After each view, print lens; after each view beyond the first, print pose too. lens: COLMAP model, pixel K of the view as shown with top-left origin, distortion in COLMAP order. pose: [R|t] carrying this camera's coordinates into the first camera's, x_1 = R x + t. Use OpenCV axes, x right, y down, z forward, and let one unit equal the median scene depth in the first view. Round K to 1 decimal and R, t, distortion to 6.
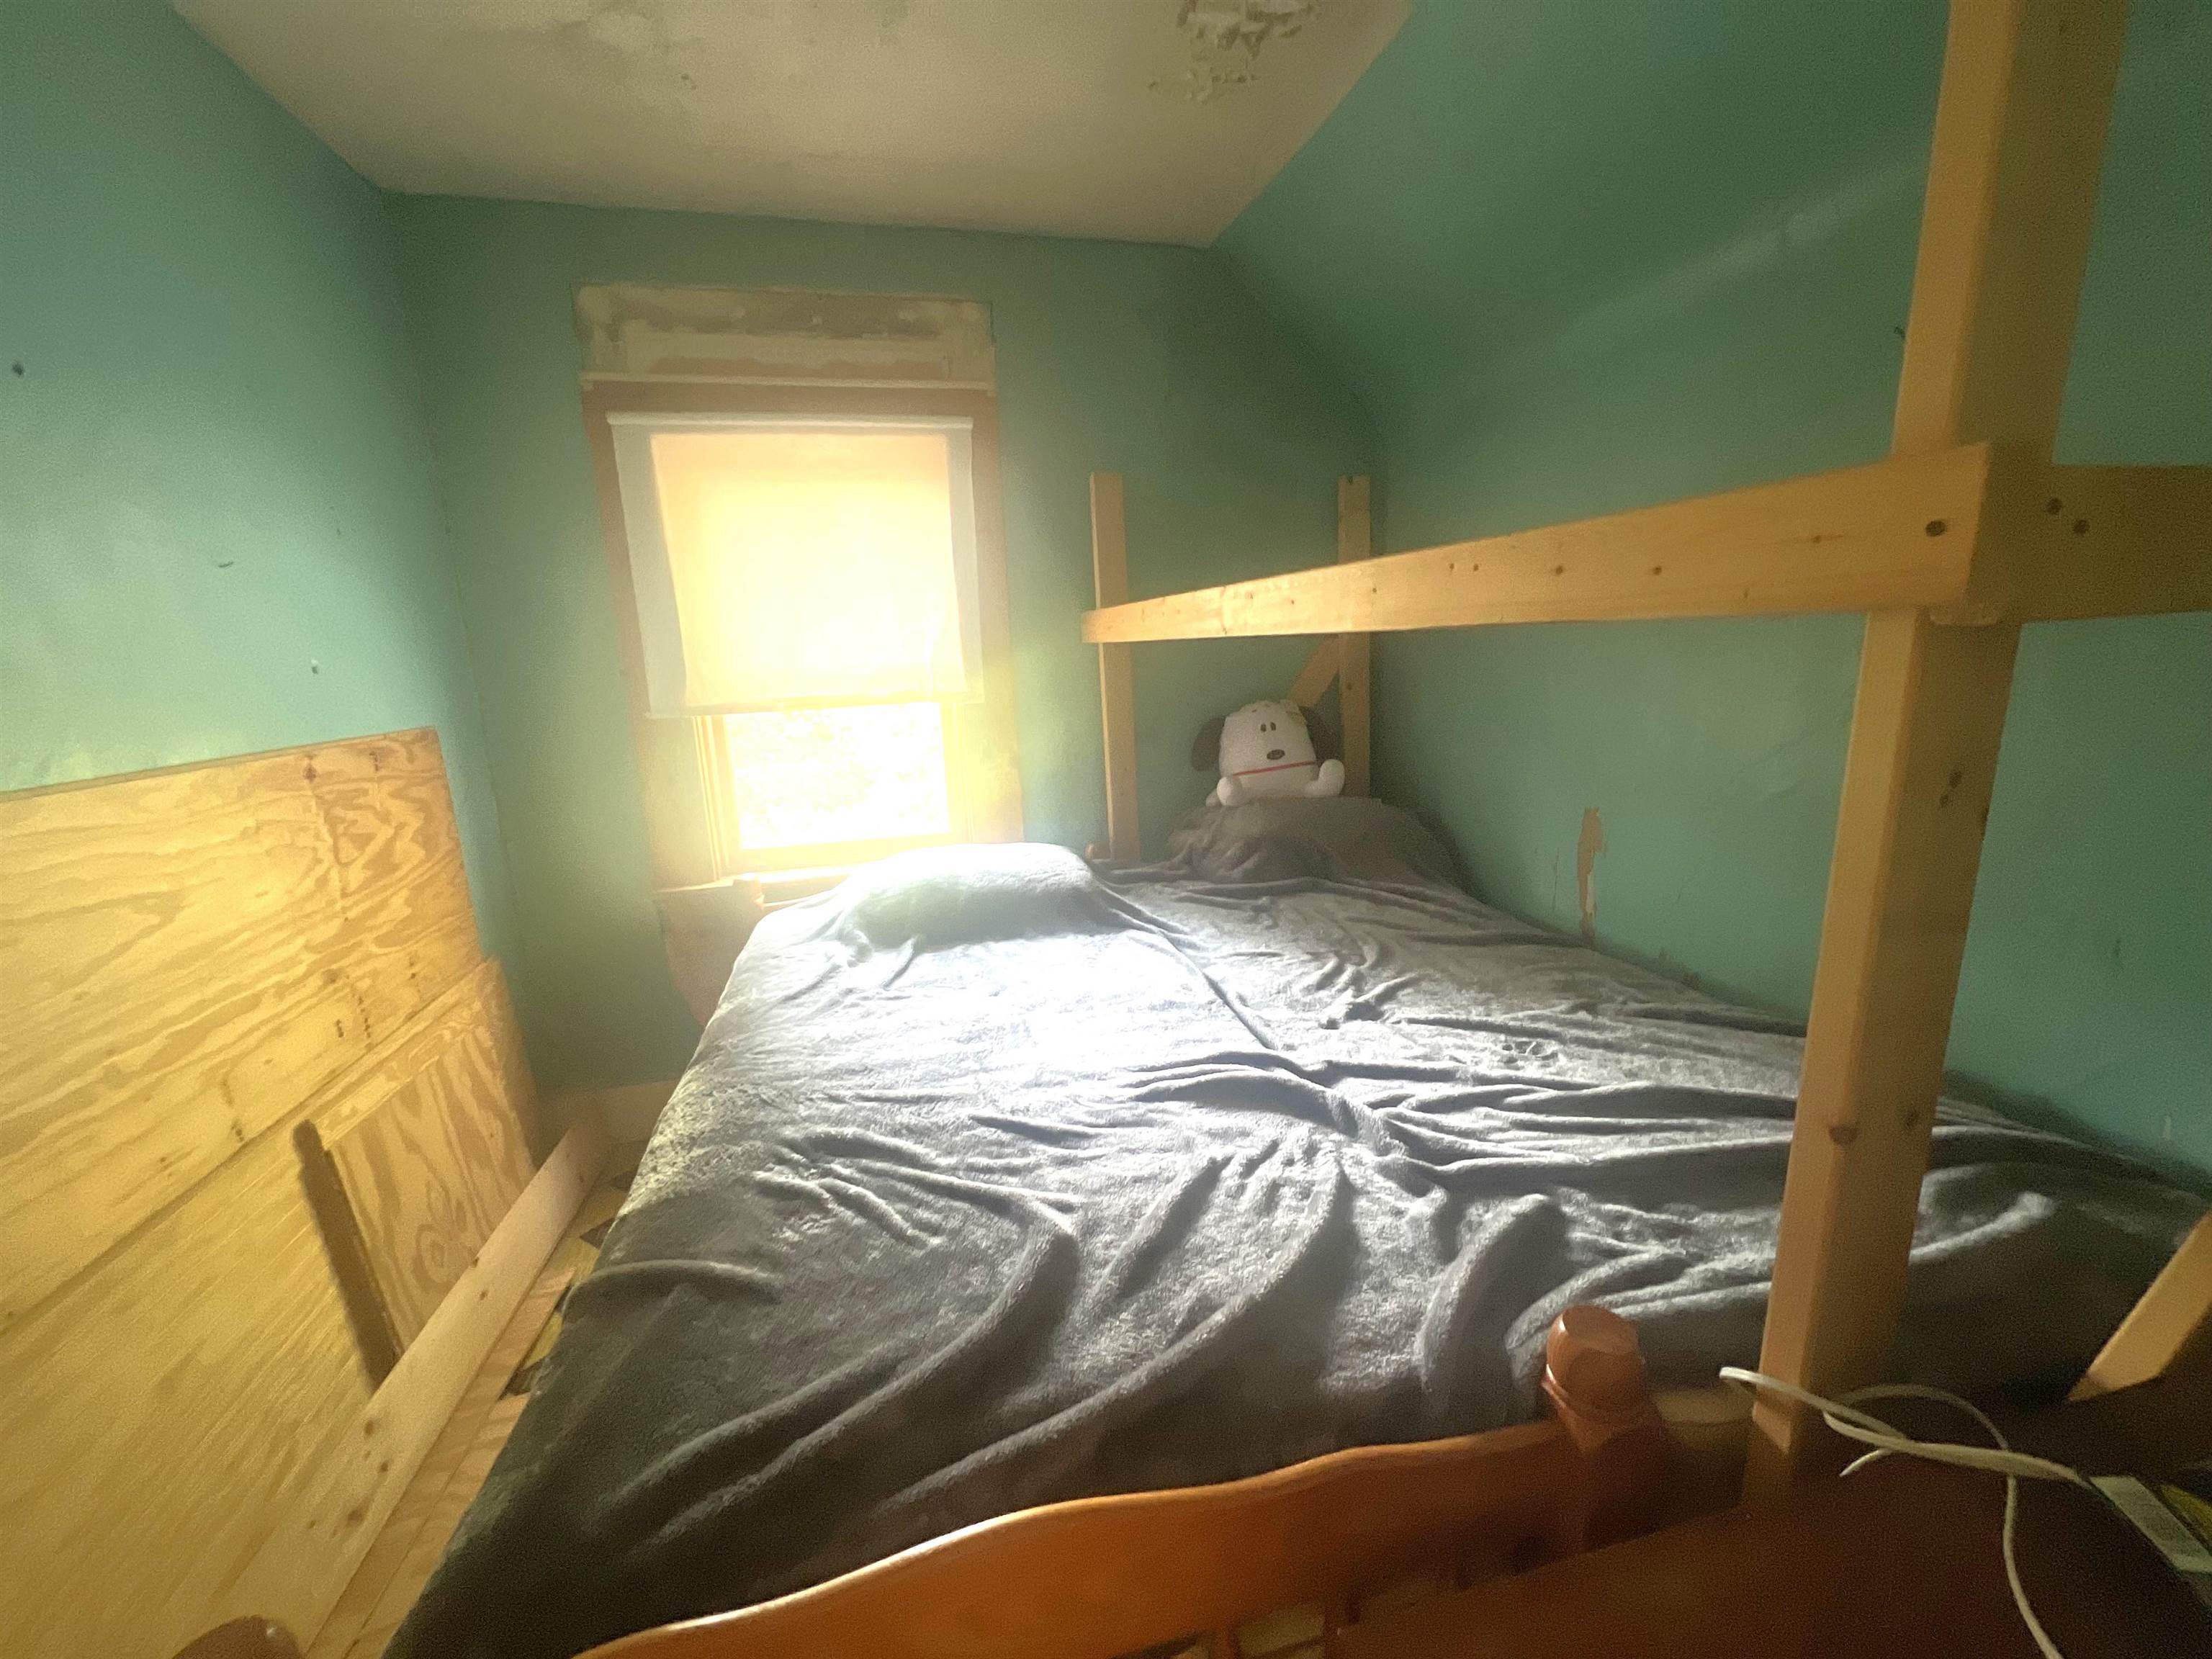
lens RADIAL K [[891.3, 0, 1103.8], [0, 891.3, 834.6], [0, 0, 1]] dist [-0.003361, 0.001087]
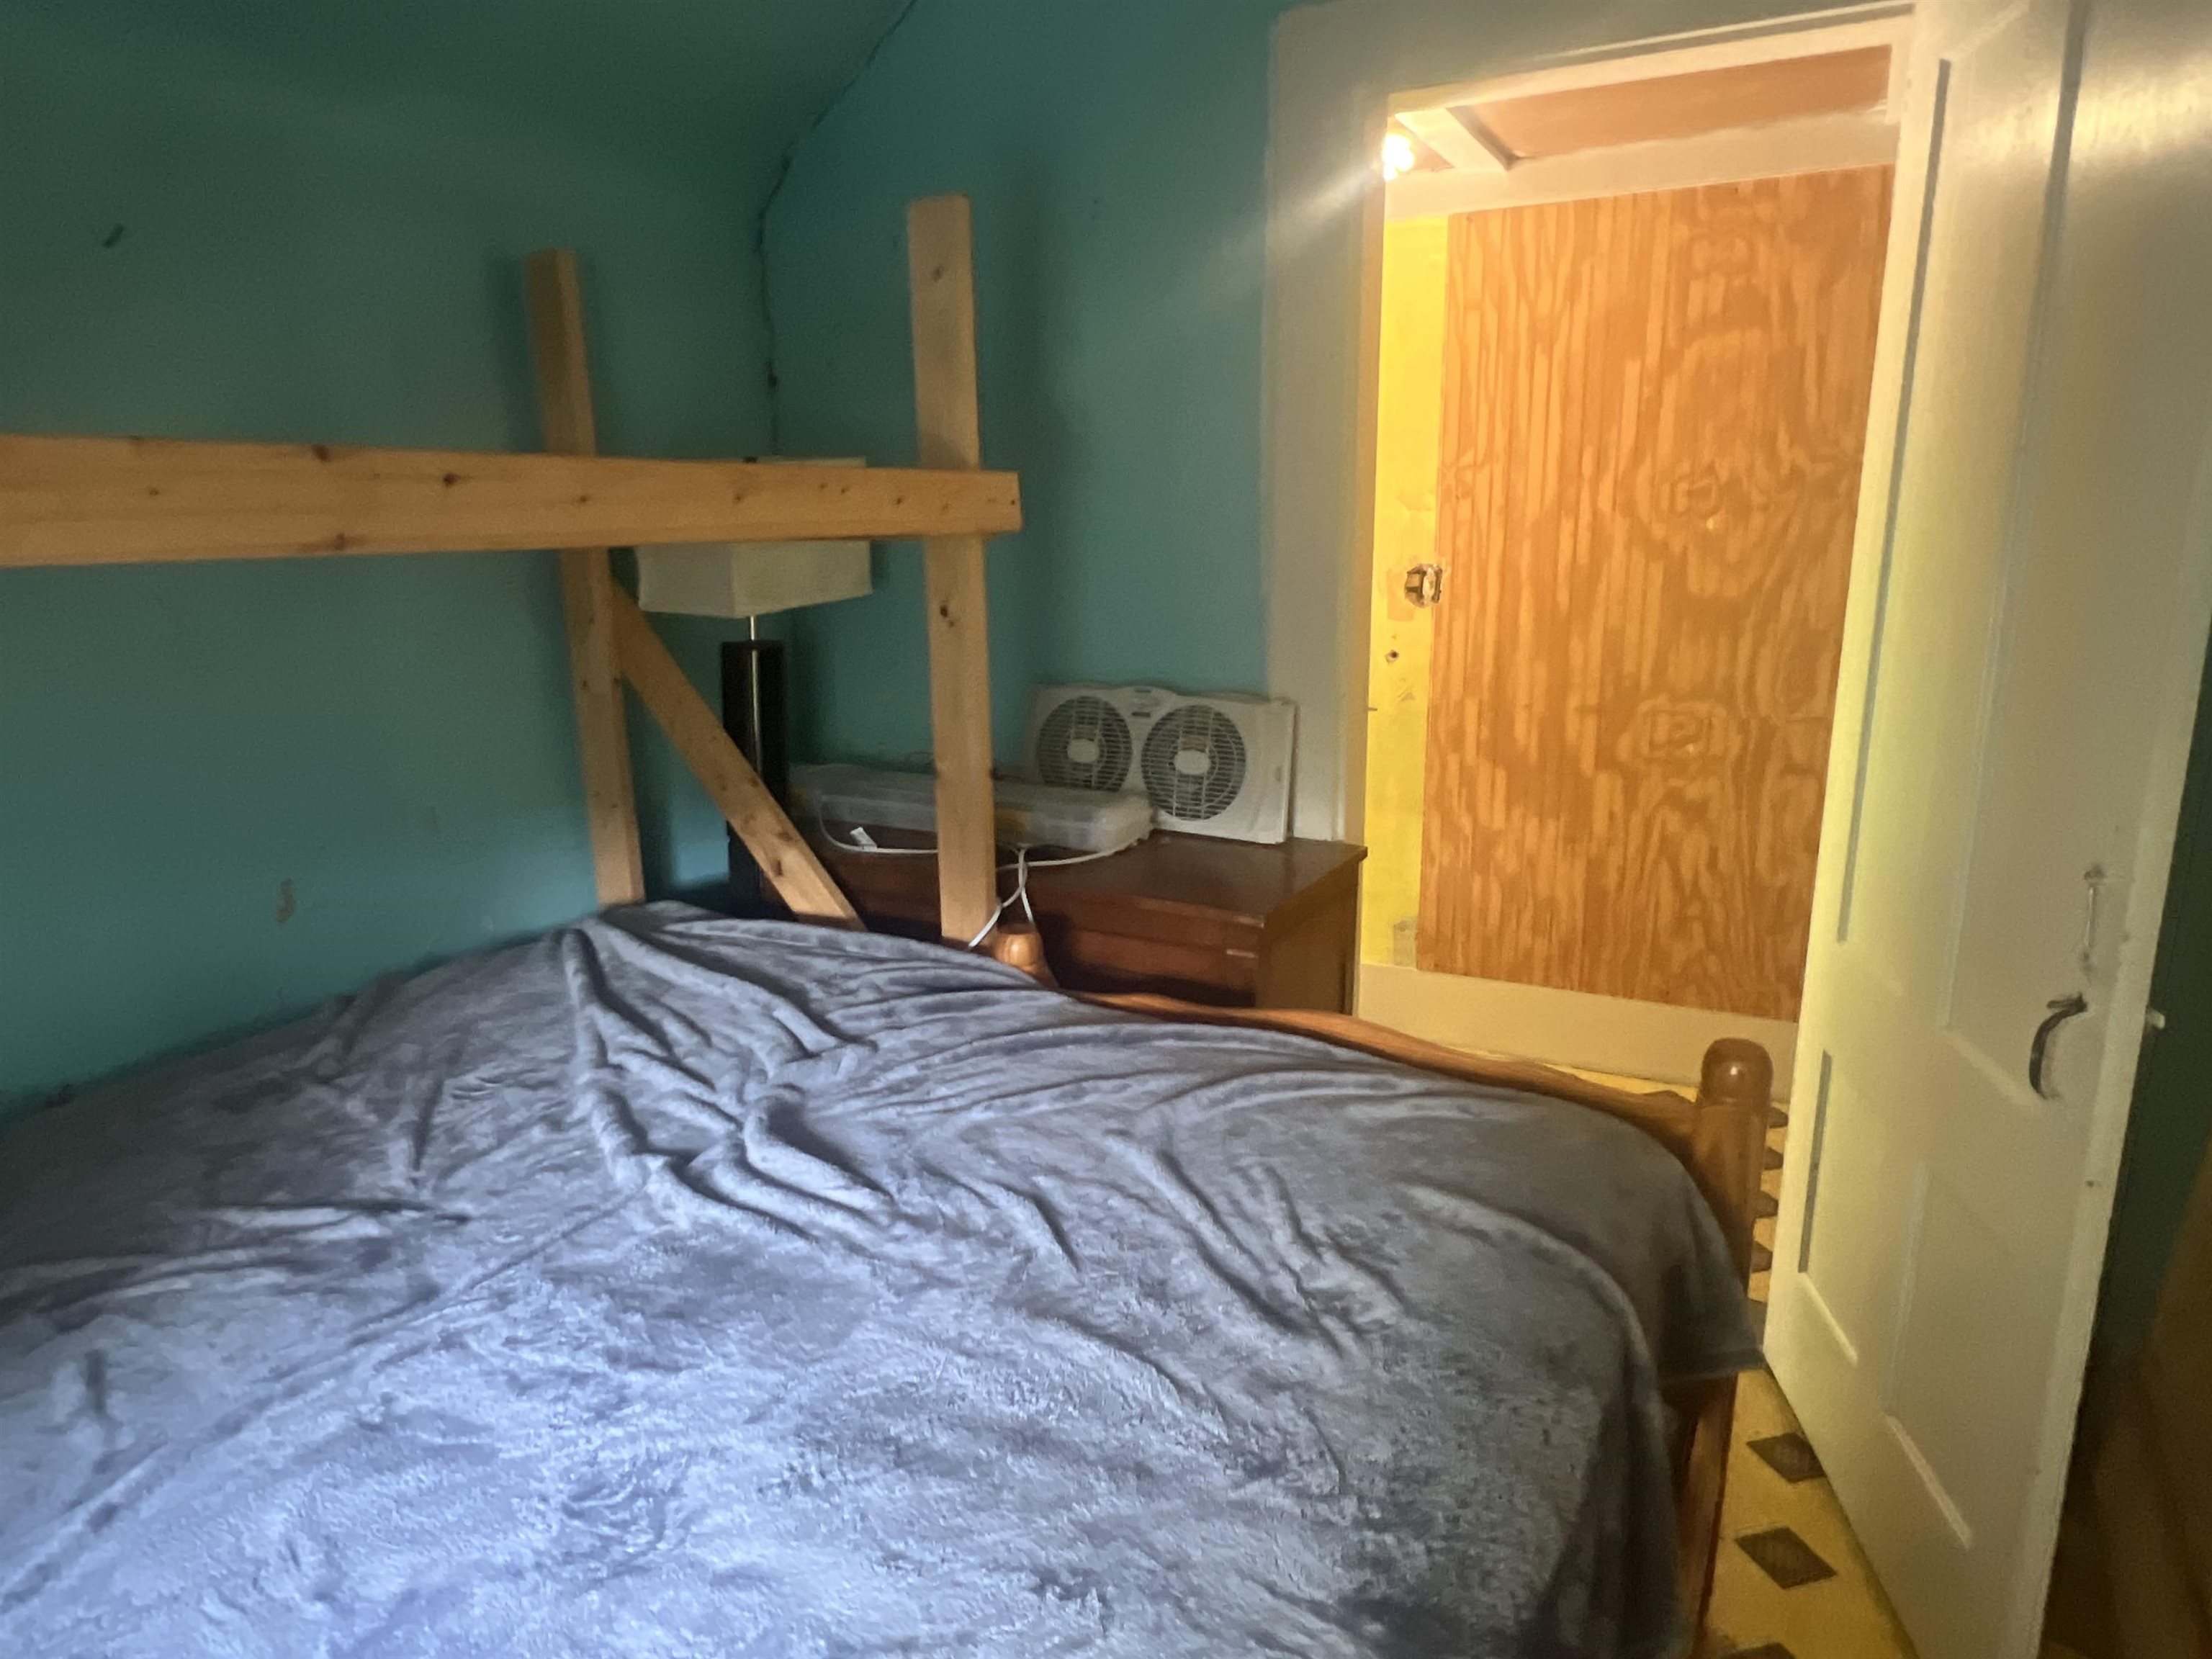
lens RADIAL K [[1360.8, 0, 1104.8], [0, 1360.8, 827.8], [0, 0, 1]] dist [0.002474, -0.007726]
pose [[-0.738133, -0.097474, 0.667576, -0.654053], [0.187354, 0.920972, 0.341627, -0.256245], [-0.648119, 0.377239, -0.661538, 1.253477]]
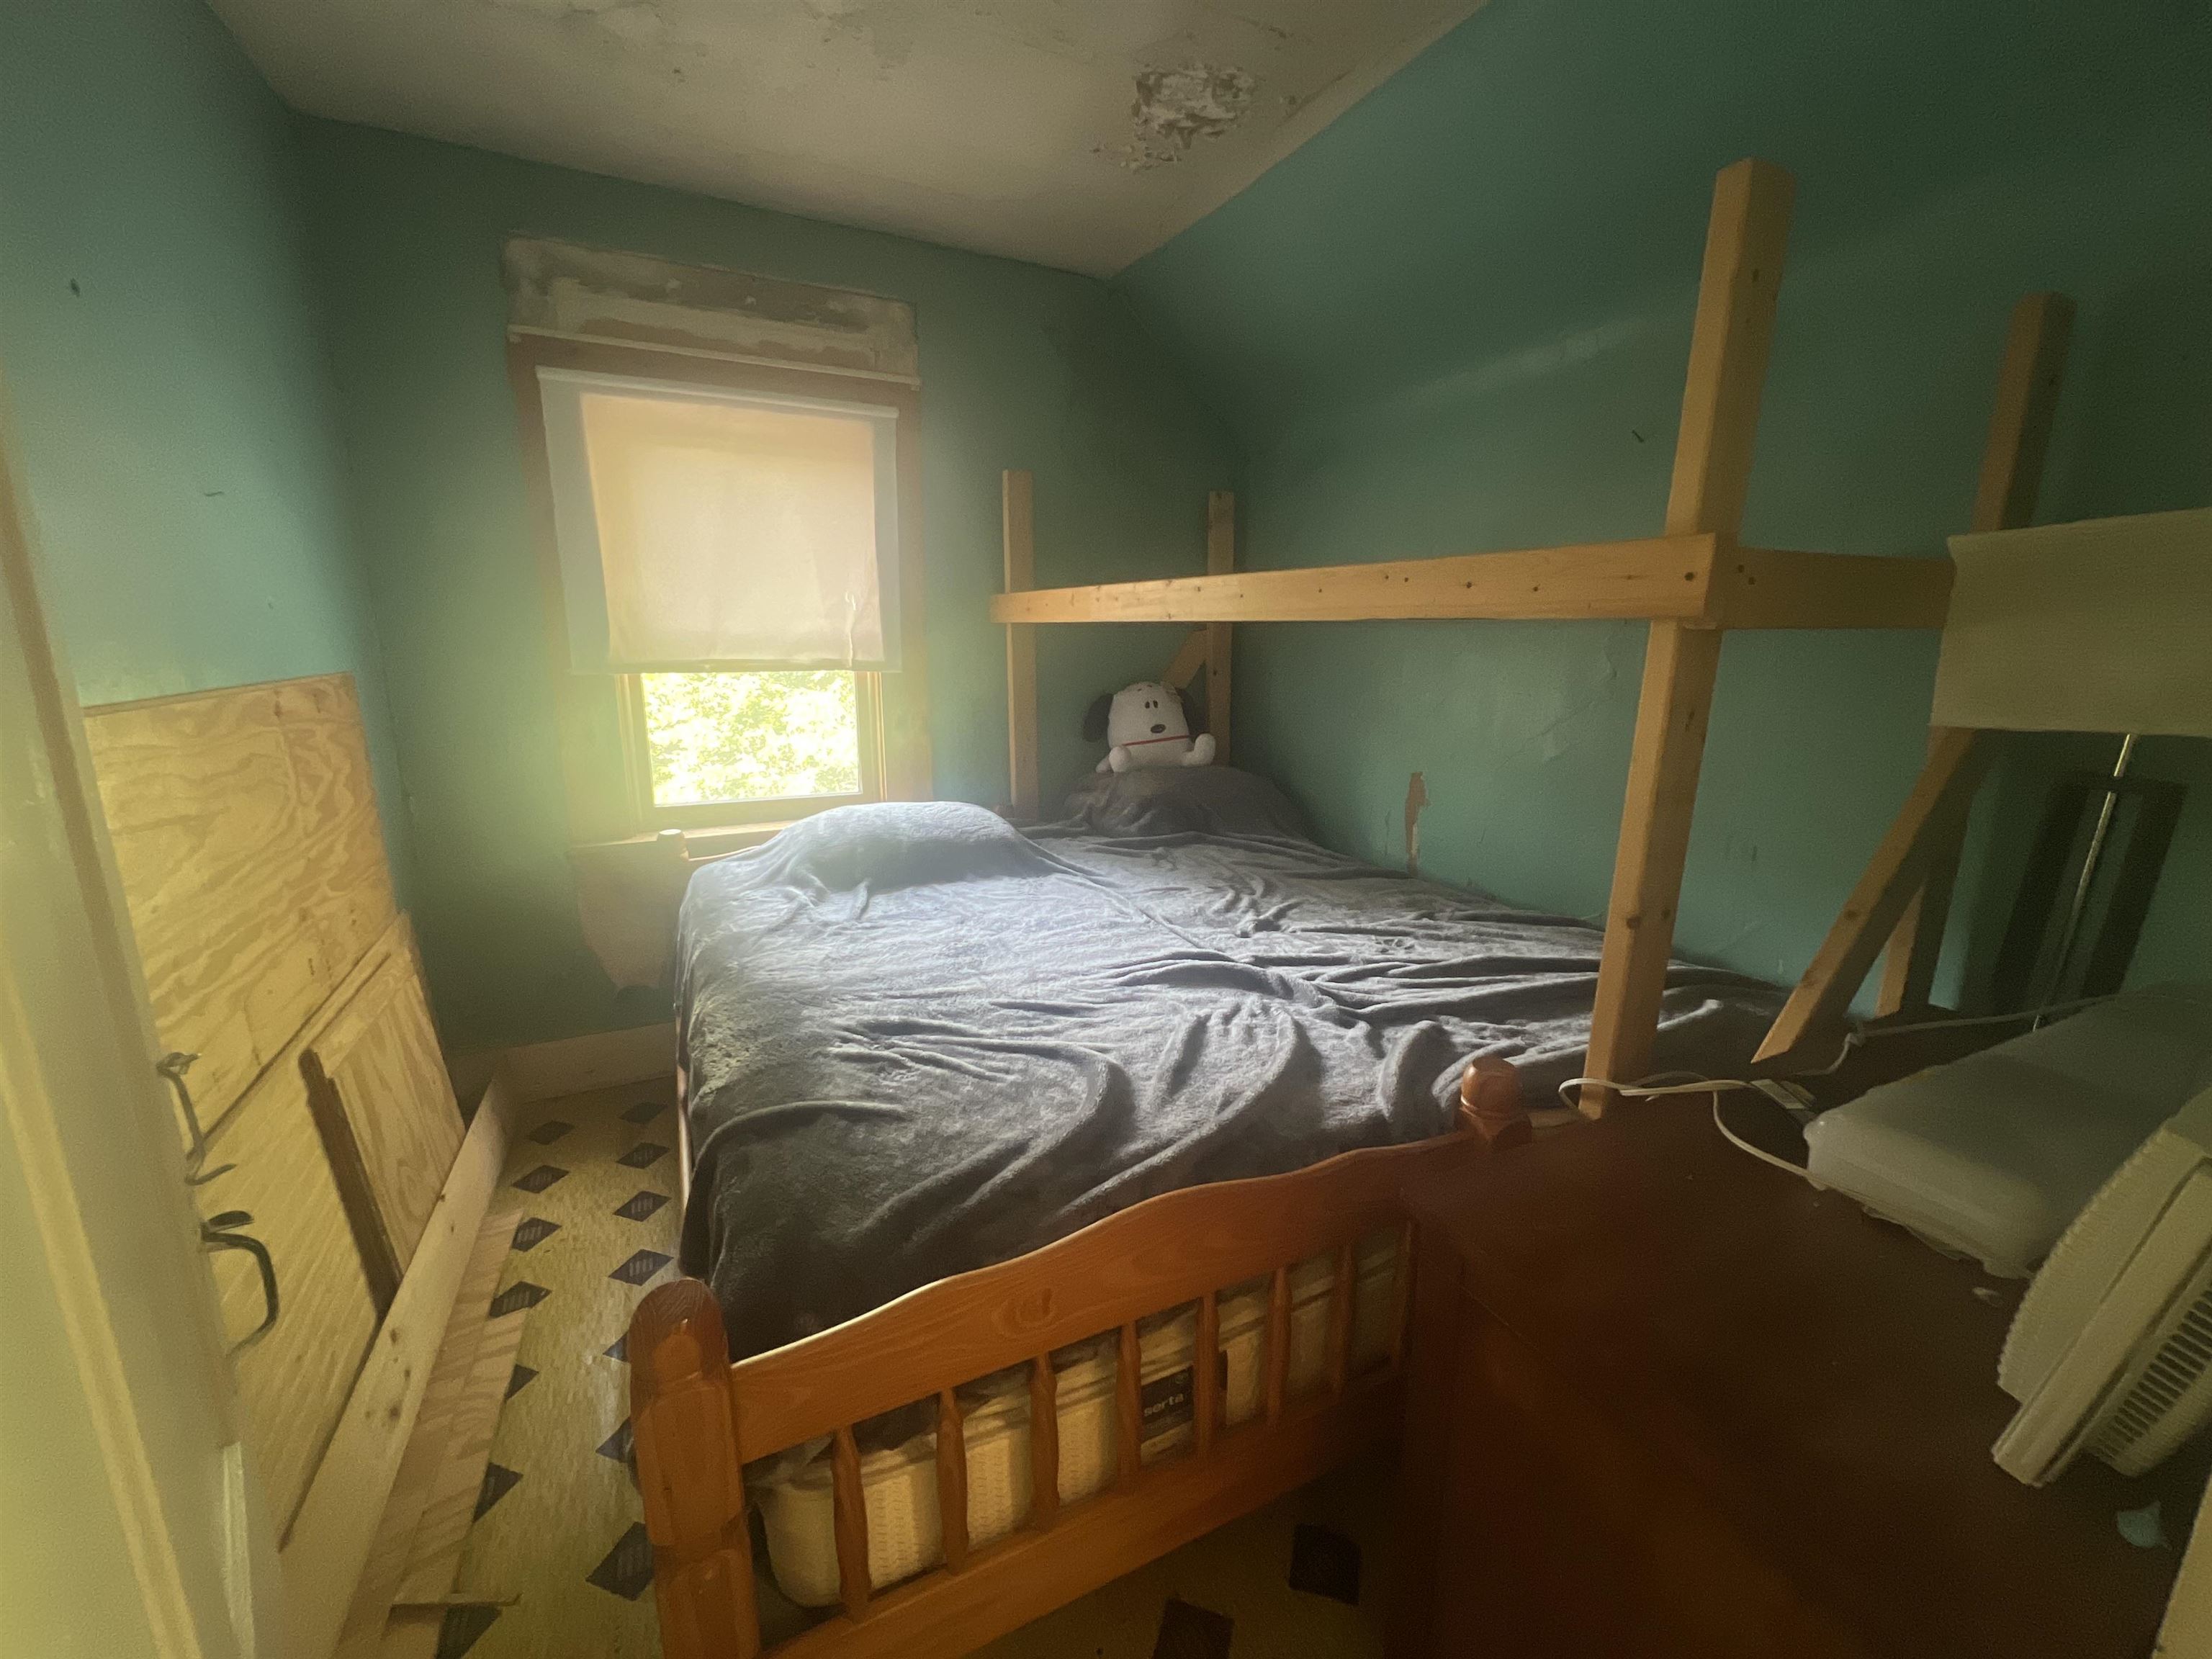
lens RADIAL K [[891.3, 0, 1105.0], [0, 891.3, 835.2], [0, 0, 1]] dist [-0.003361, 0.001087]
pose [[0.973787, -0.000829, 0.227460, -0.229232], [-0.001618, 0.999943, 0.010573, 0.061076], [-0.227455, -0.010664, 0.973730, -0.183437]]
